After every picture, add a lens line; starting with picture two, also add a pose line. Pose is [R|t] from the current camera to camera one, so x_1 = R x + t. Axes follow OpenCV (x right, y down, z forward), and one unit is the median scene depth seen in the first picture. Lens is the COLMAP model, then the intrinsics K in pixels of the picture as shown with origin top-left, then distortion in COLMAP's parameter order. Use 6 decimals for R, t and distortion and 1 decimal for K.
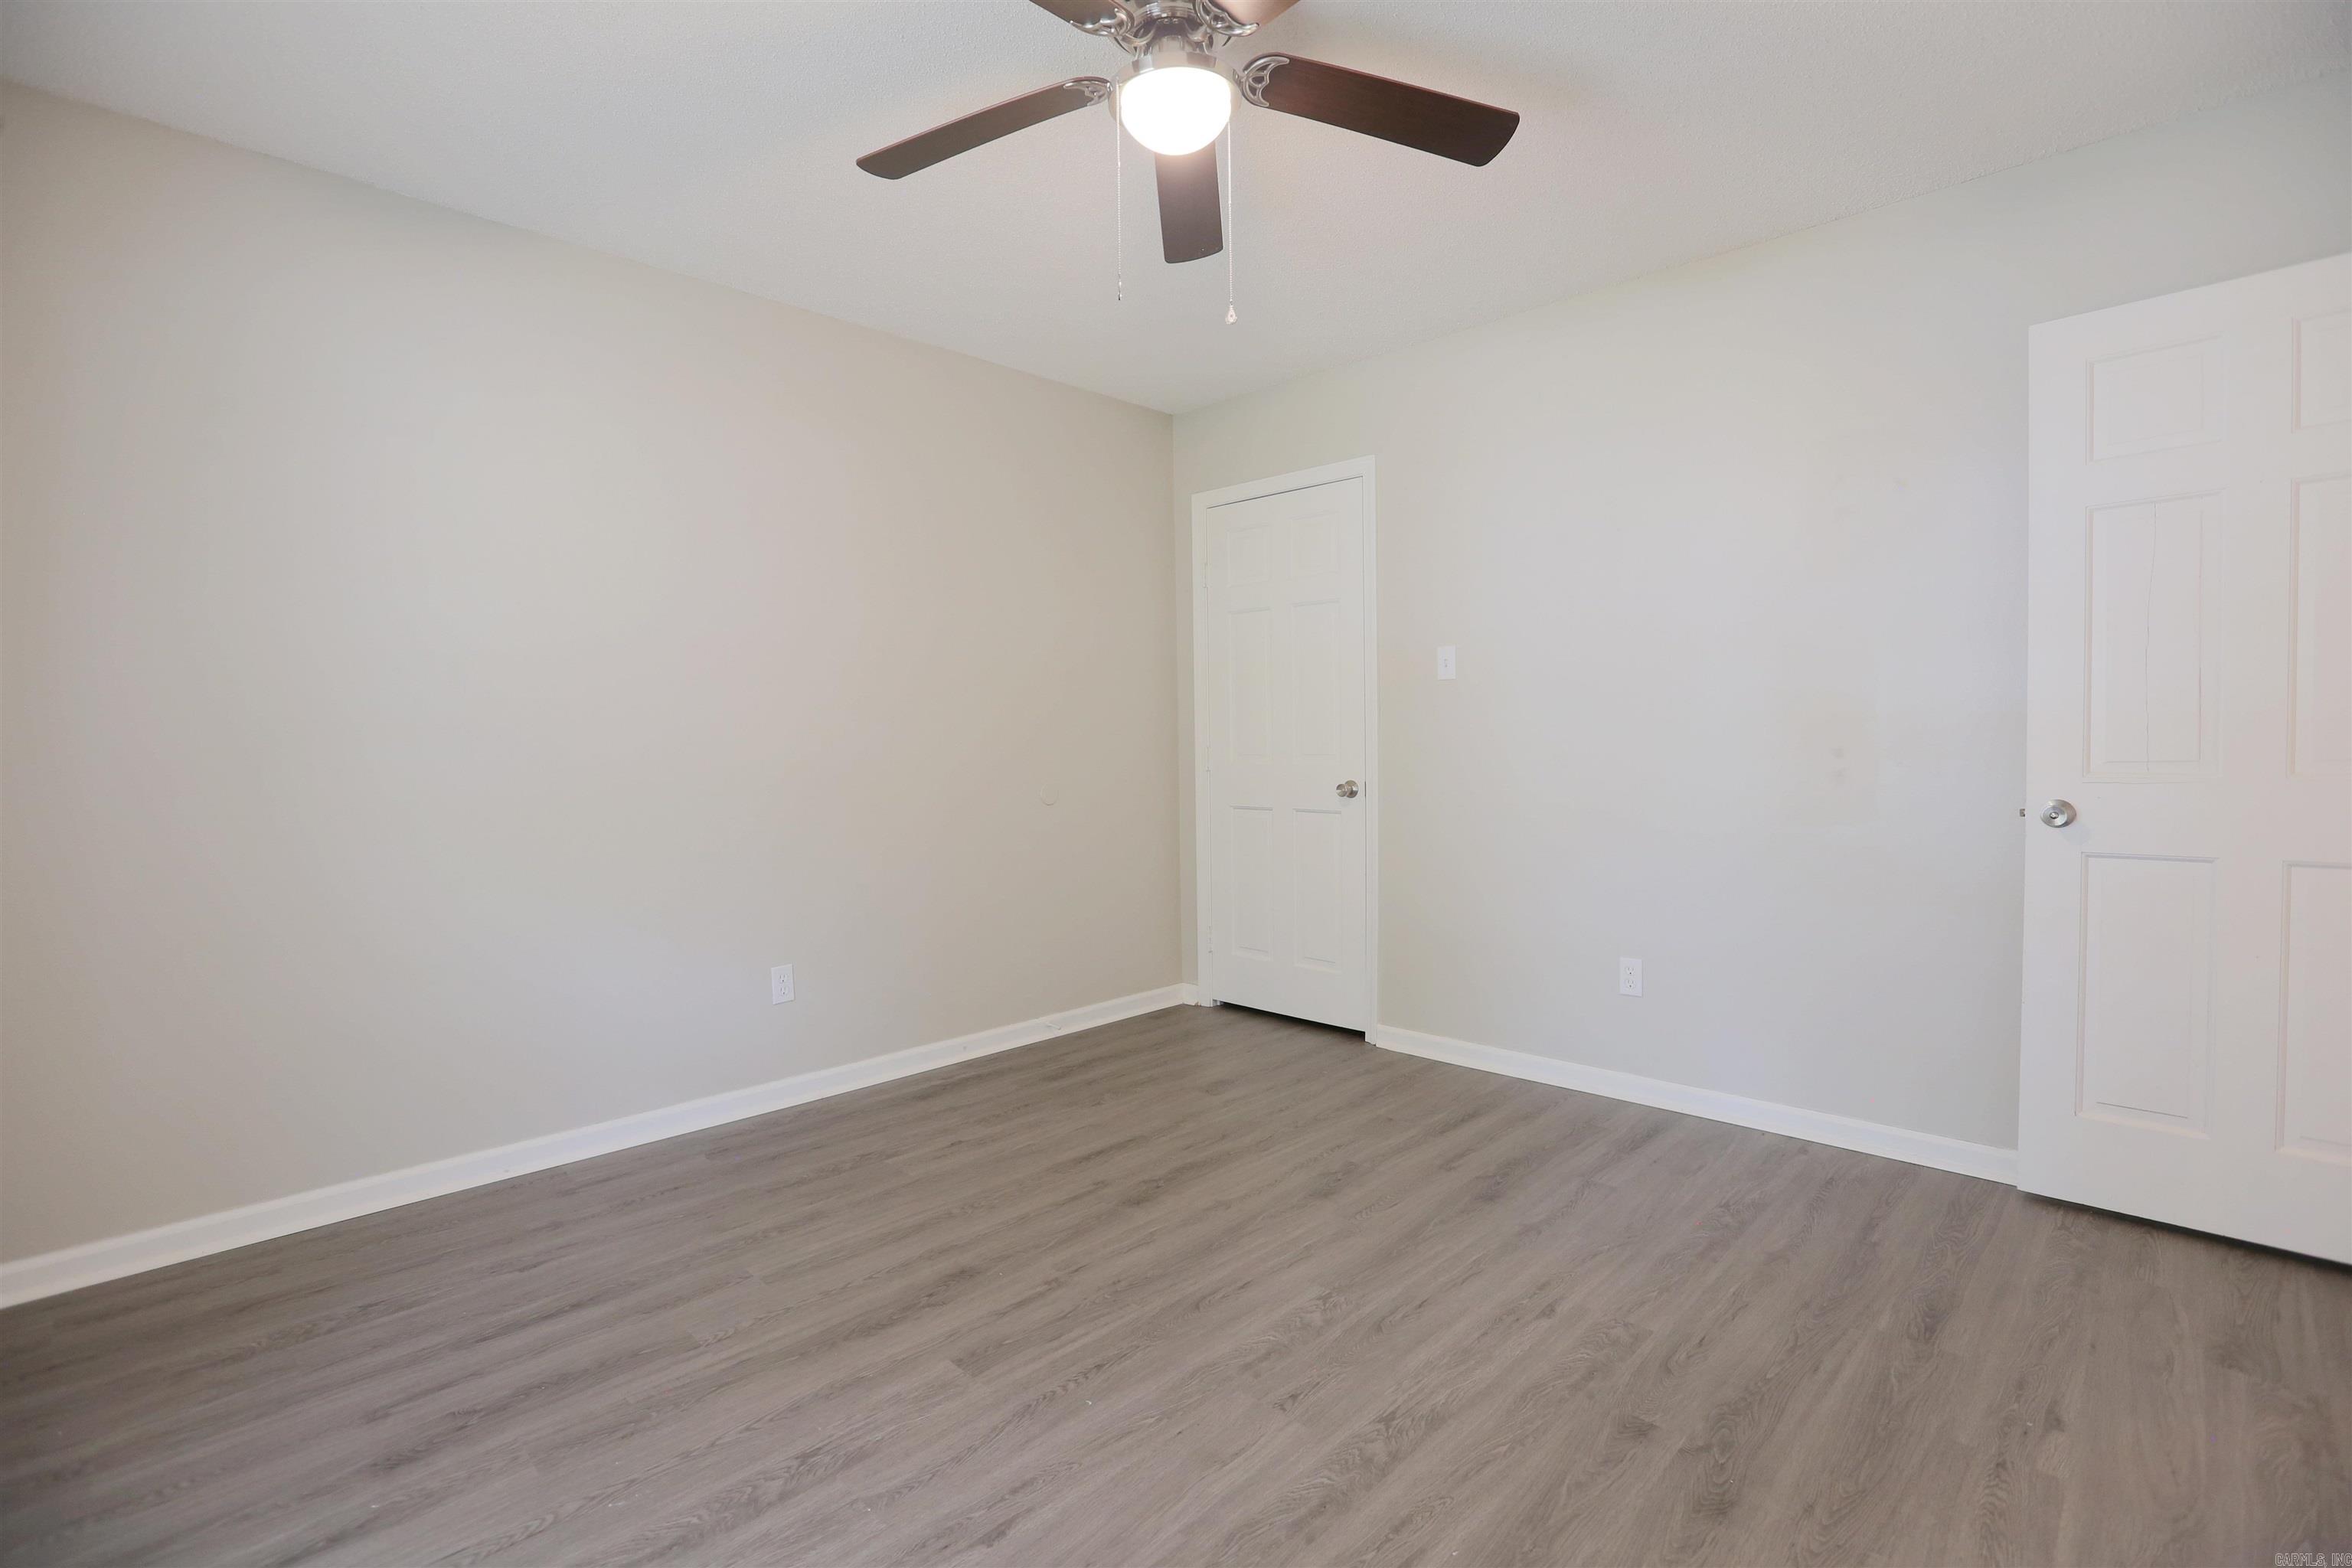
lens RADIAL K [[1065.5, 0, 1176.0], [0, 1065.5, 784.0], [0, 0, 1]] dist [-0.055032, 0.016535]
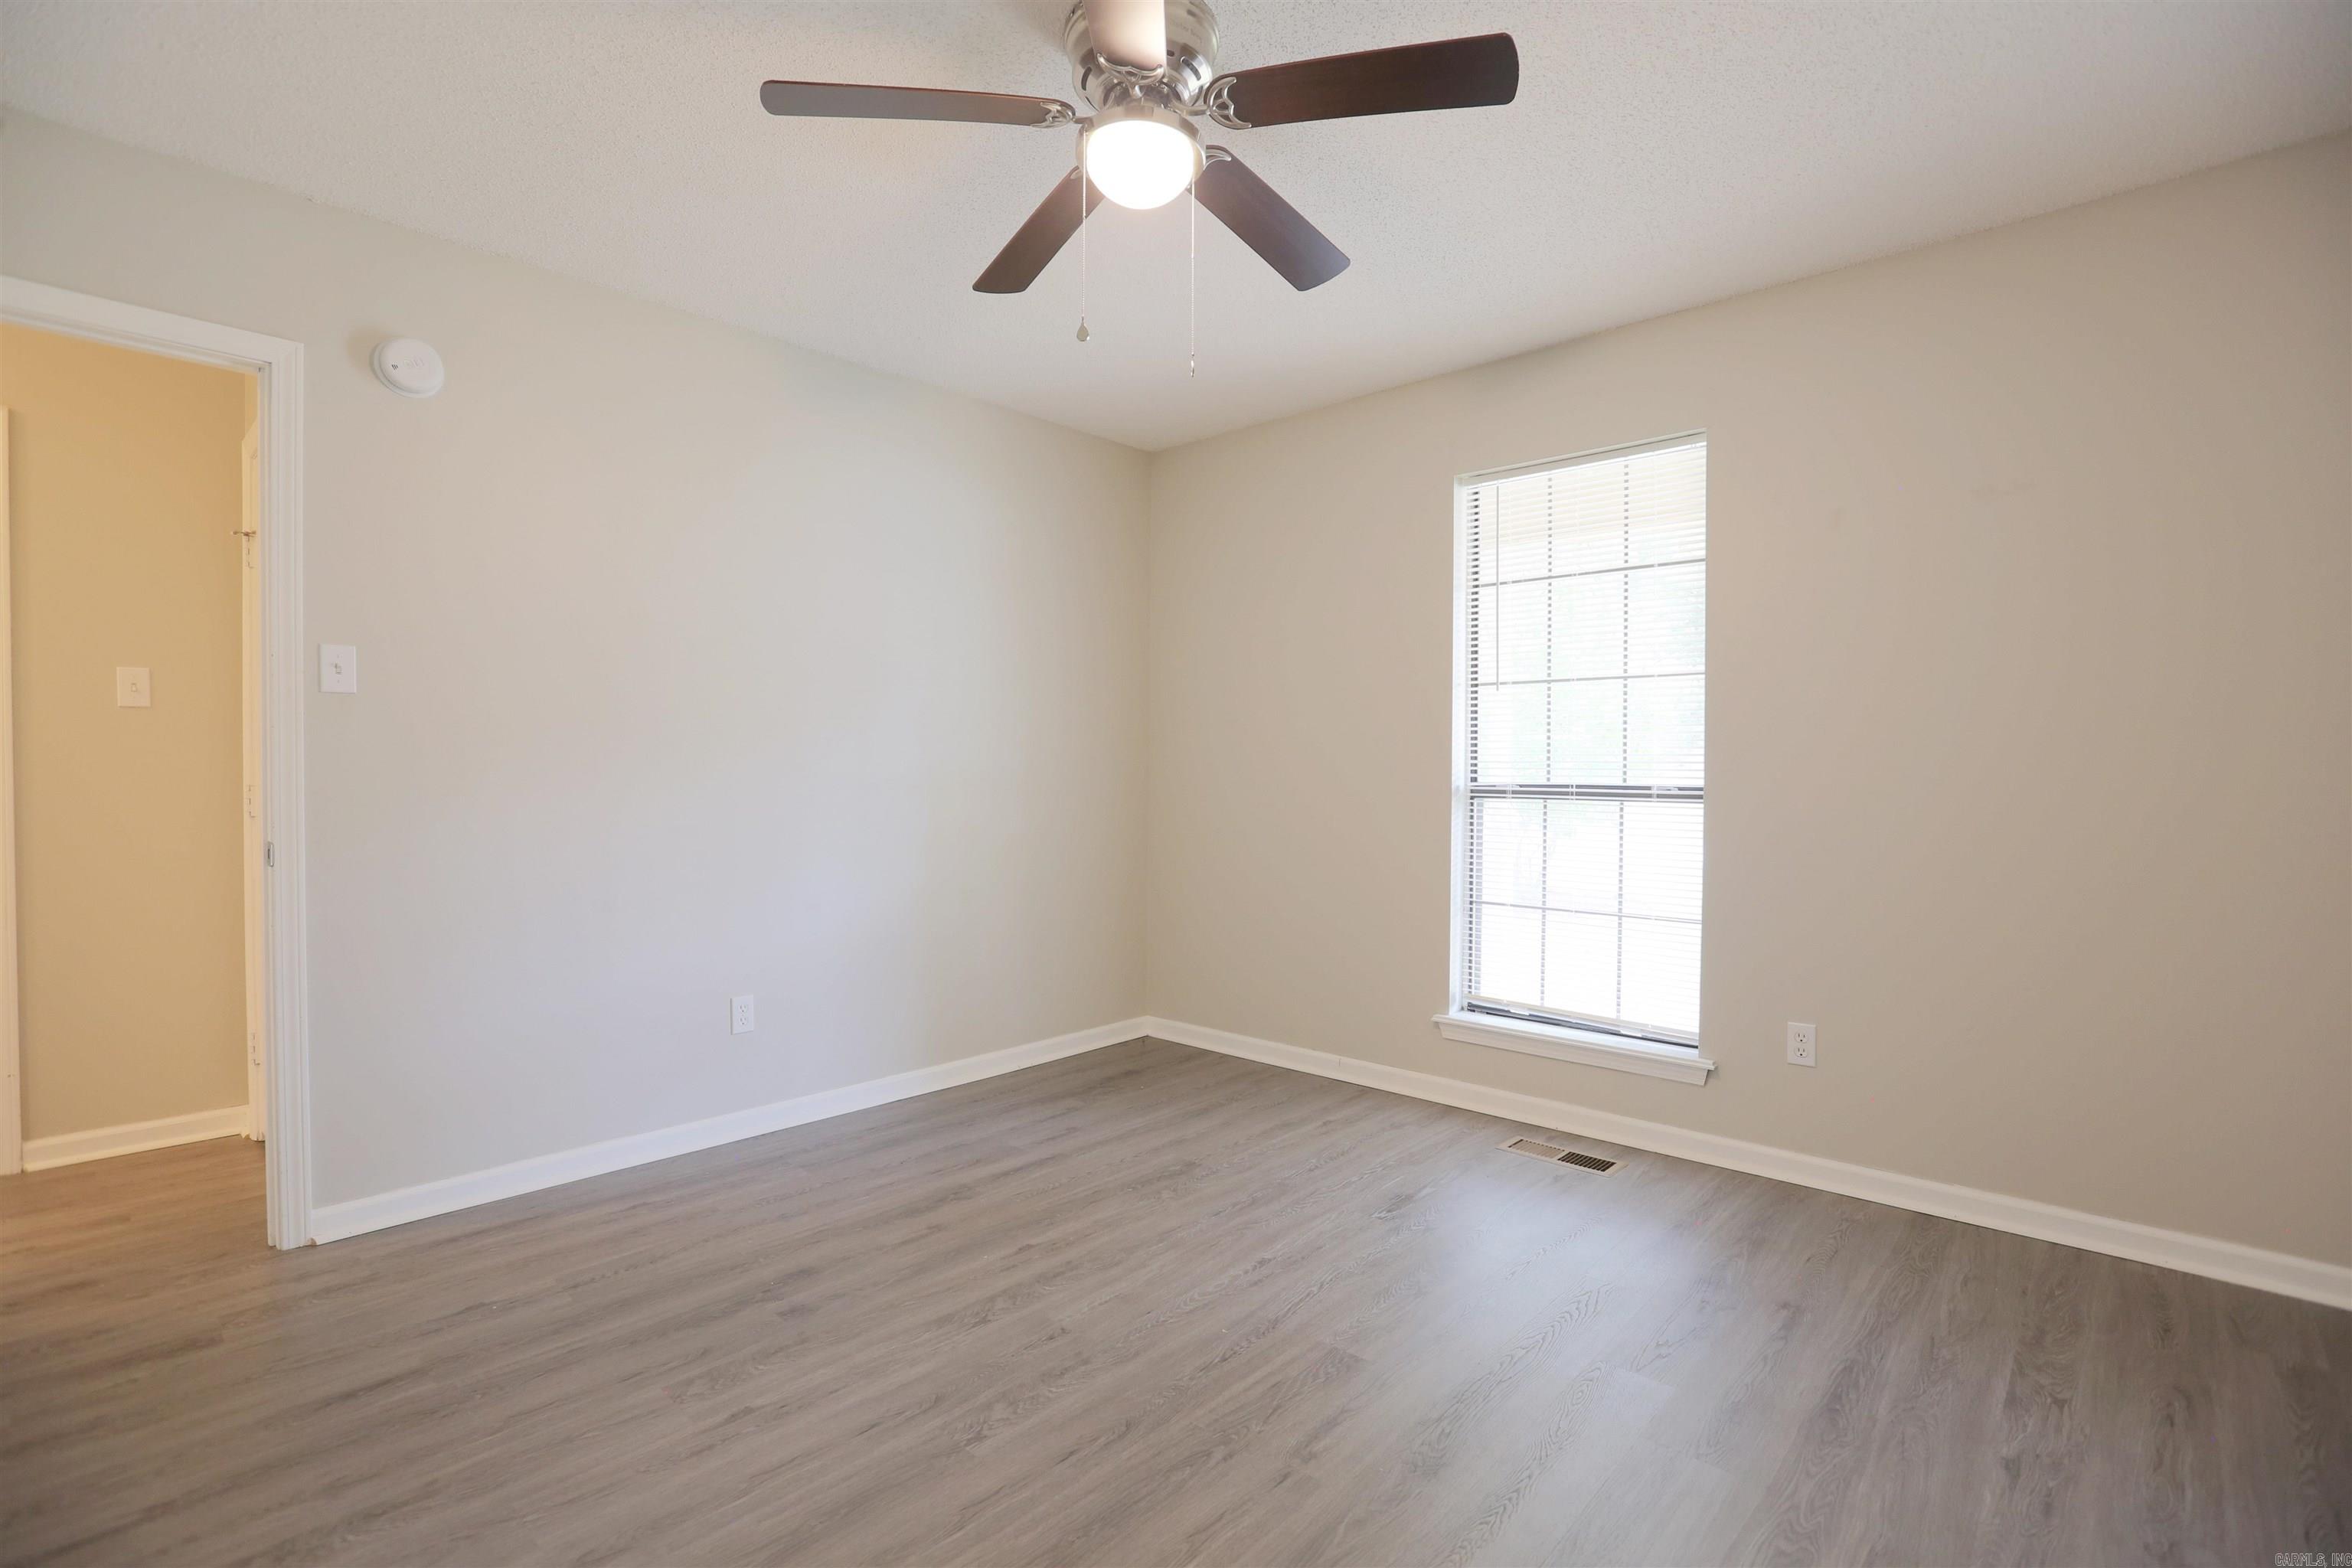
lens RADIAL K [[1065.5, 0, 1176.0], [0, 1065.5, 784.0], [0, 0, 1]] dist [-0.055032, 0.016535]
pose [[-0.999546, 0.010338, -0.028297, -0.000267], [0.008697, 0.998308, 0.057492, -0.082794], [0.028844, 0.057220, -0.997945, 1.807568]]
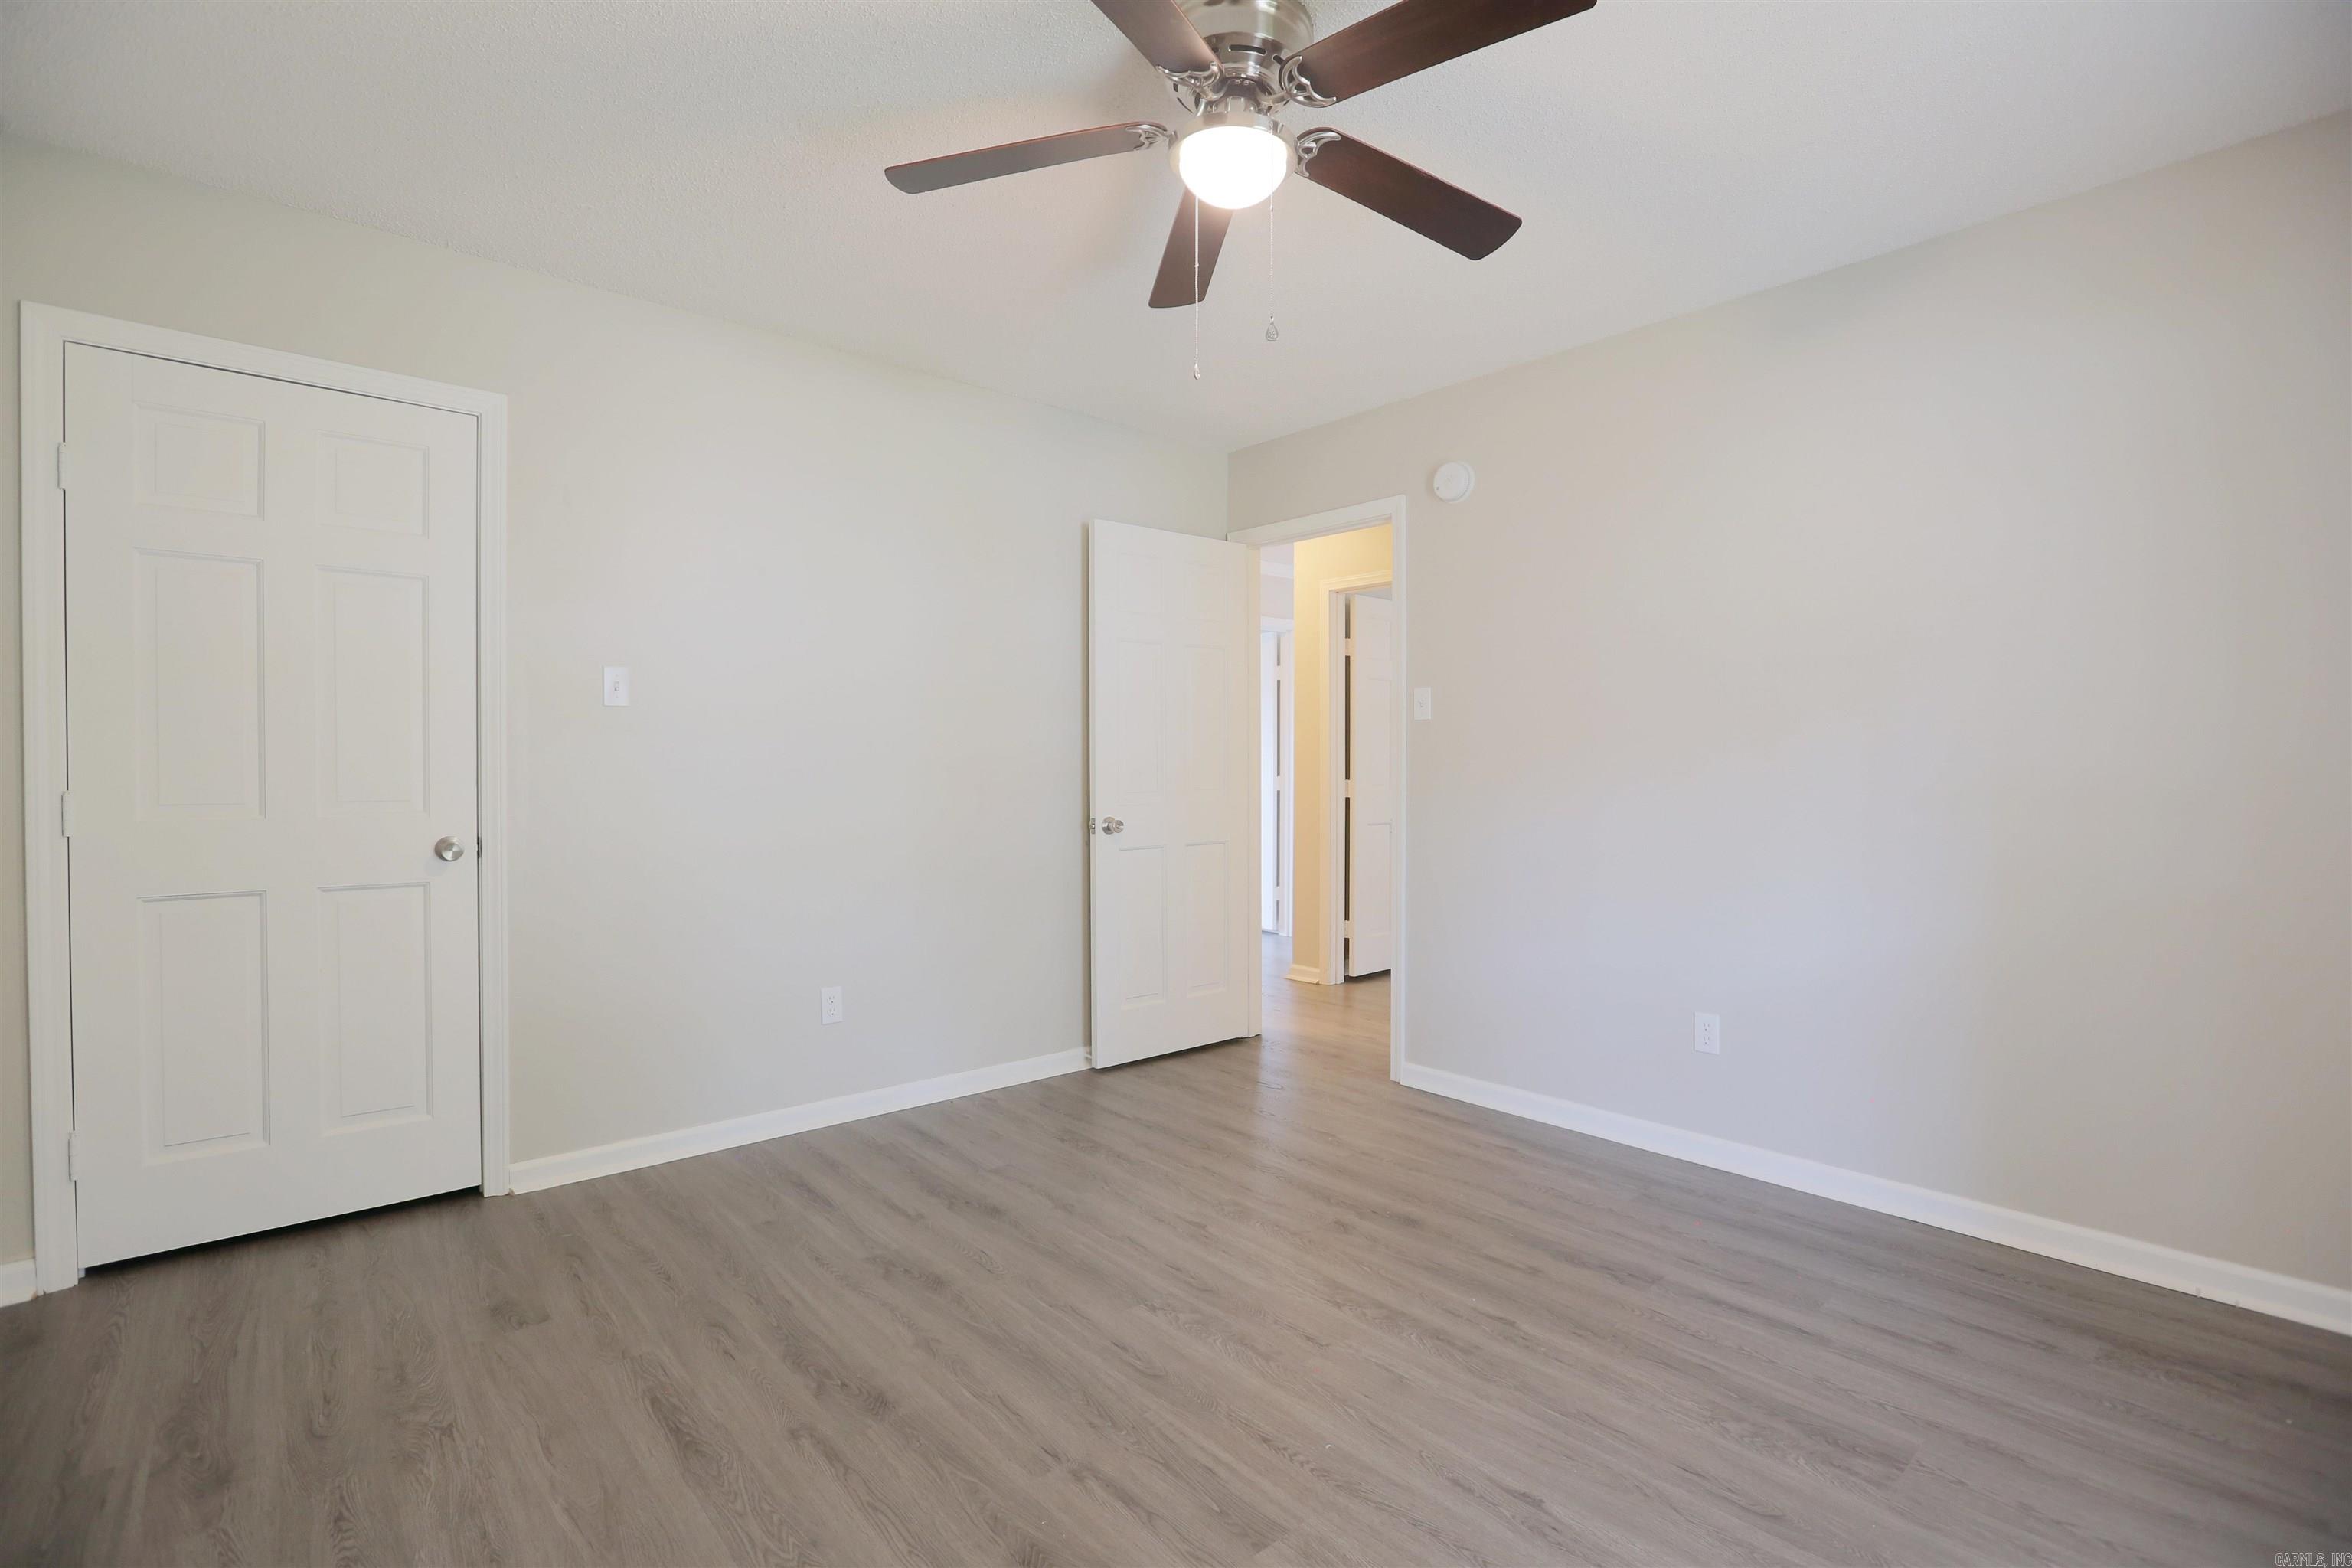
lens RADIAL K [[1065.5, 0, 1176.0], [0, 1065.5, 784.0], [0, 0, 1]] dist [-0.055032, 0.016535]
pose [[0.075949, 0.000180, 0.997112, -0.901882], [0.038813, 0.999242, -0.003137, -0.030020], [-0.996356, 0.038939, 0.075885, 0.875774]]
